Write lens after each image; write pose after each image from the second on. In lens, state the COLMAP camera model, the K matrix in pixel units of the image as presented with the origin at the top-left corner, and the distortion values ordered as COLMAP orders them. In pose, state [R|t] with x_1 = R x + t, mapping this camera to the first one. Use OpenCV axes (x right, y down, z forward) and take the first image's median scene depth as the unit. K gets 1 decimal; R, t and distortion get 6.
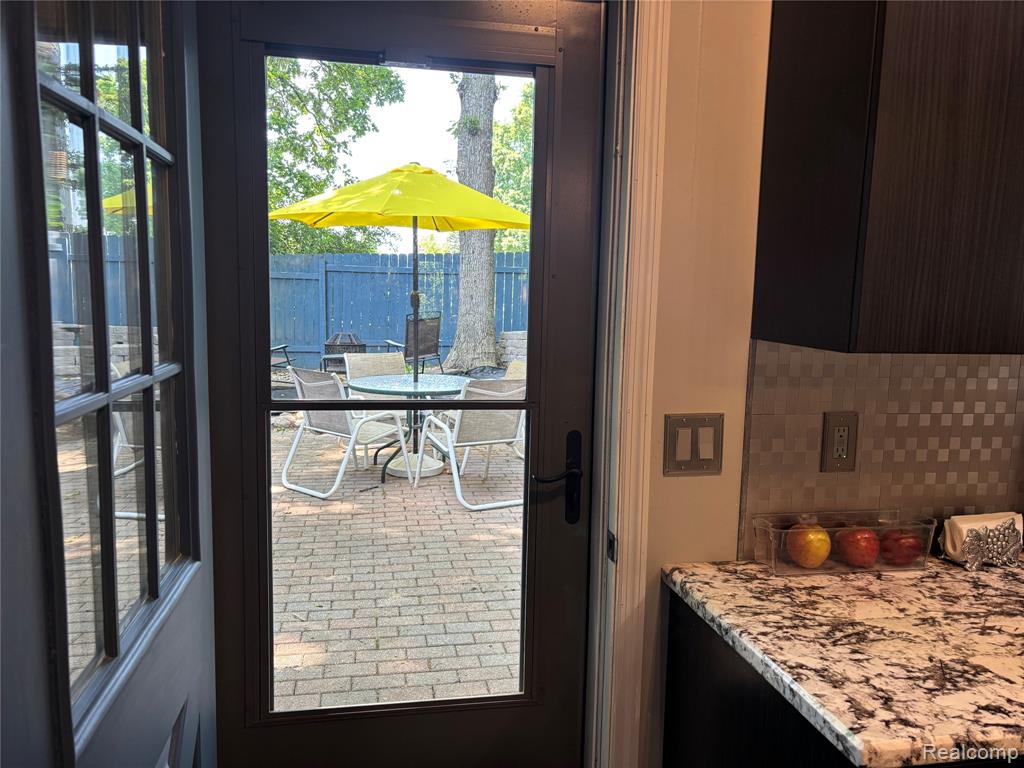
lens RADIAL K [[762.9, 0, 512.0], [0, 762.9, 384.0], [0, 0, 1]] dist [0.002057, -0.000581]
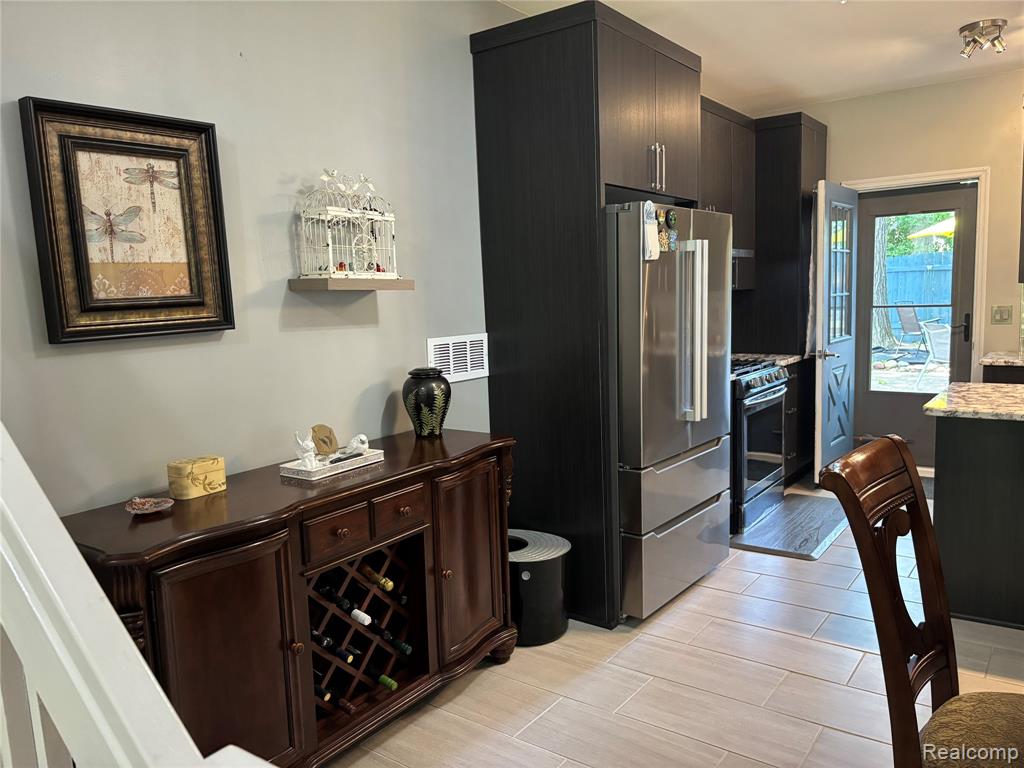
lens RADIAL K [[774.9, 0, 512.0], [0, 774.9, 384.0], [0, 0, 1]] dist [0.028276, -0.041430]
pose [[0.668821, 0.042457, -0.742210, 0.362293], [-0.041628, 0.998940, 0.019631, 0.108545], [0.742257, 0.017767, 0.669880, -0.771989]]
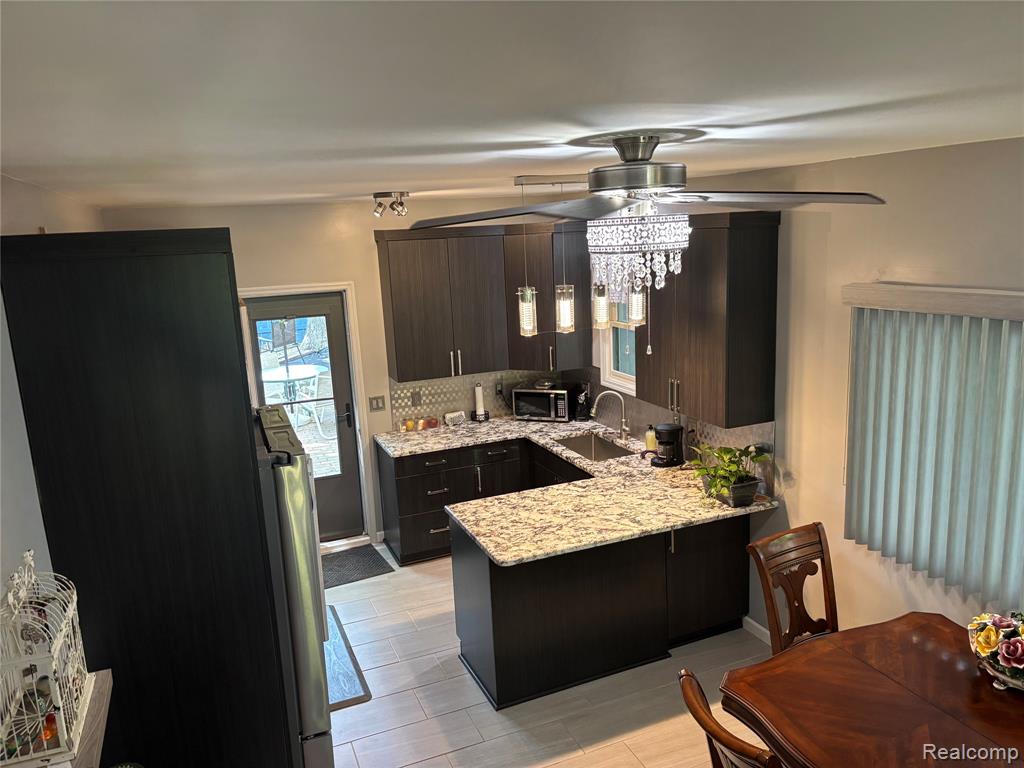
lens RADIAL K [[774.9, 0, 512.0], [0, 774.9, 384.0], [0, 0, 1]] dist [0.028276, -0.041430]
pose [[0.979247, -0.104588, 0.173599, 0.063328], [0.090925, 0.992233, 0.084891, -0.081663], [-0.181129, -0.067345, 0.981151, -0.837170]]
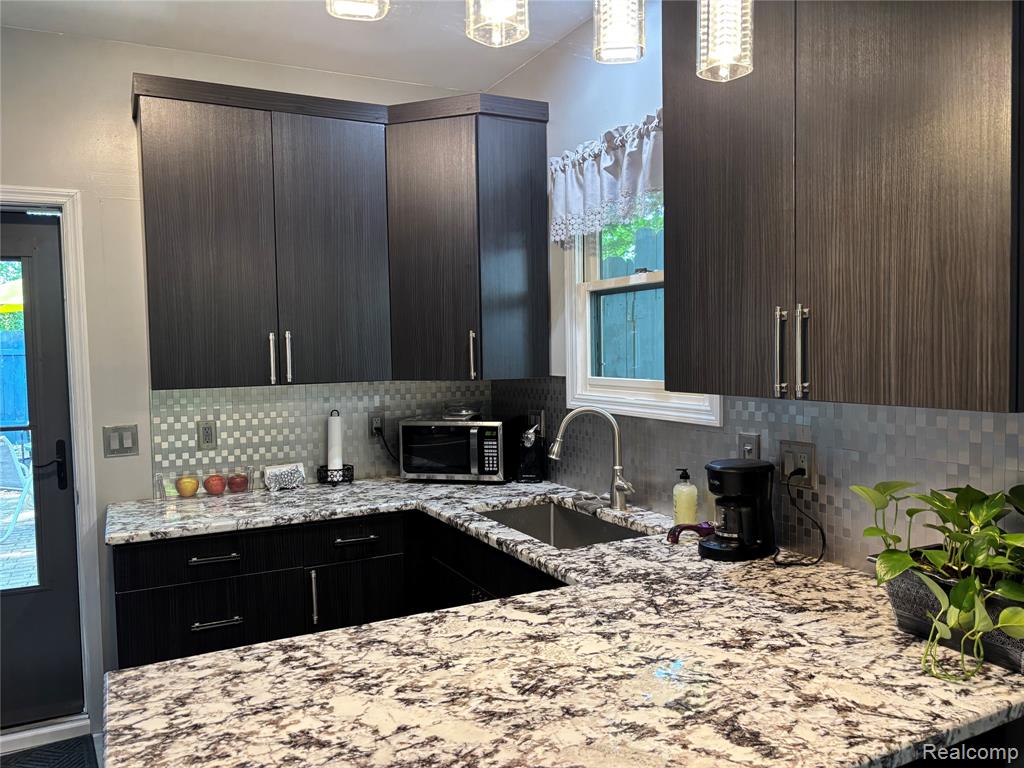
lens RADIAL K [[777.7, 0, 518.7], [0, 777.7, 381.2], [0, 0, 1]] dist [0.003692, 0.000369]
pose [[0.960452, -0.053305, 0.273295, 0.185196], [0.074482, 0.994922, -0.067701, 0.037493], [-0.268298, 0.085379, 0.959545, -0.334038]]
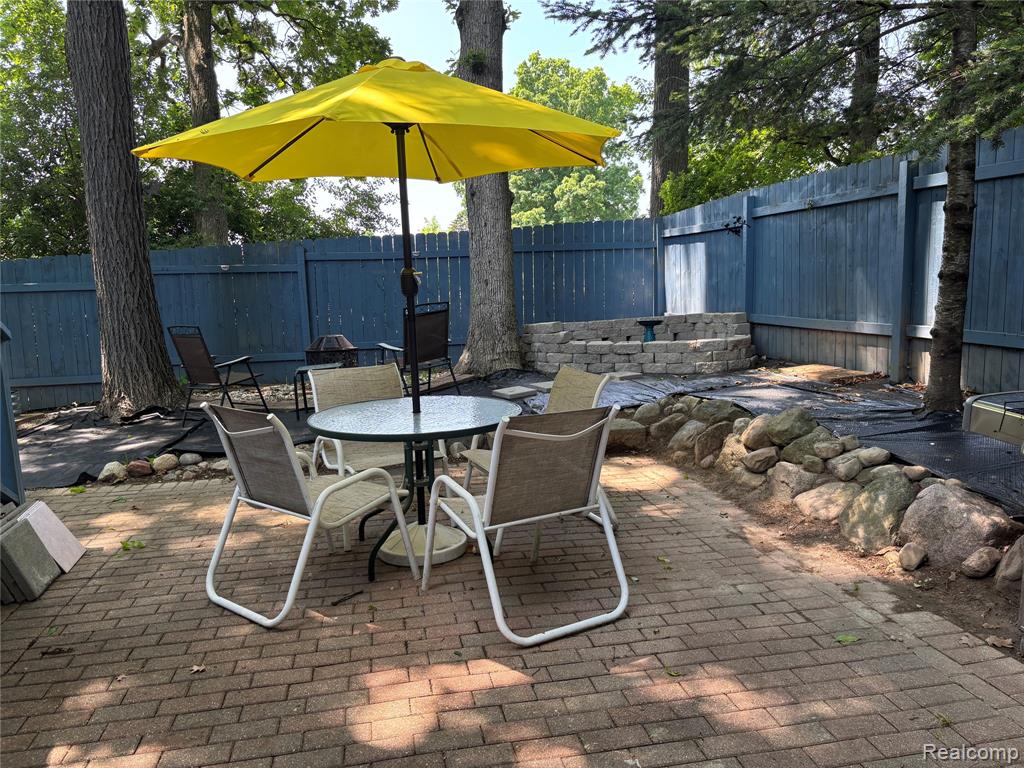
lens RADIAL K [[777.7, 0, 518.7], [0, 777.7, 381.2], [0, 0, 1]] dist [0.003692, 0.000369]
pose [[0.998716, -0.050398, -0.005225, -0.039073], [0.050438, 0.998696, 0.007917, -0.032031], [0.004819, -0.008170, 0.999955, 0.378529]]
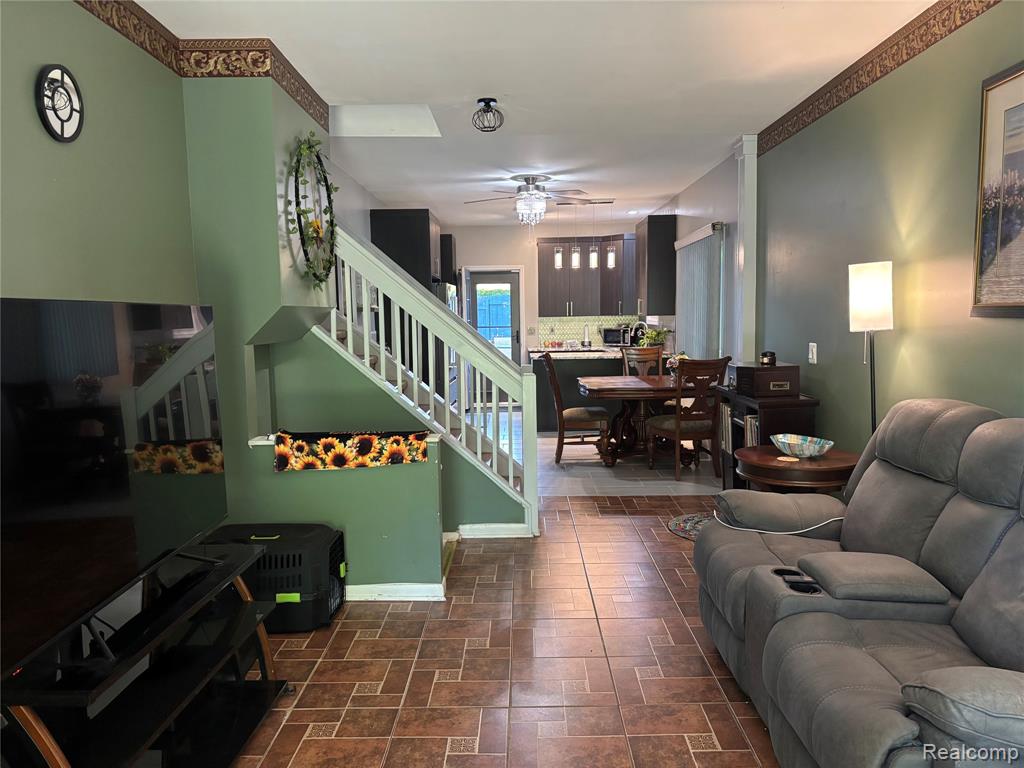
lens RADIAL K [[771.2, 0, 513.3], [0, 771.2, 420.6], [0, 0, 1]] dist [0.002053, 0.000066]
pose [[0.977756, -0.007942, -0.209594, 0.448626], [0.010586, 0.999878, 0.011496, 0.237381], [0.209477, -0.013459, 0.977721, -1.766726]]
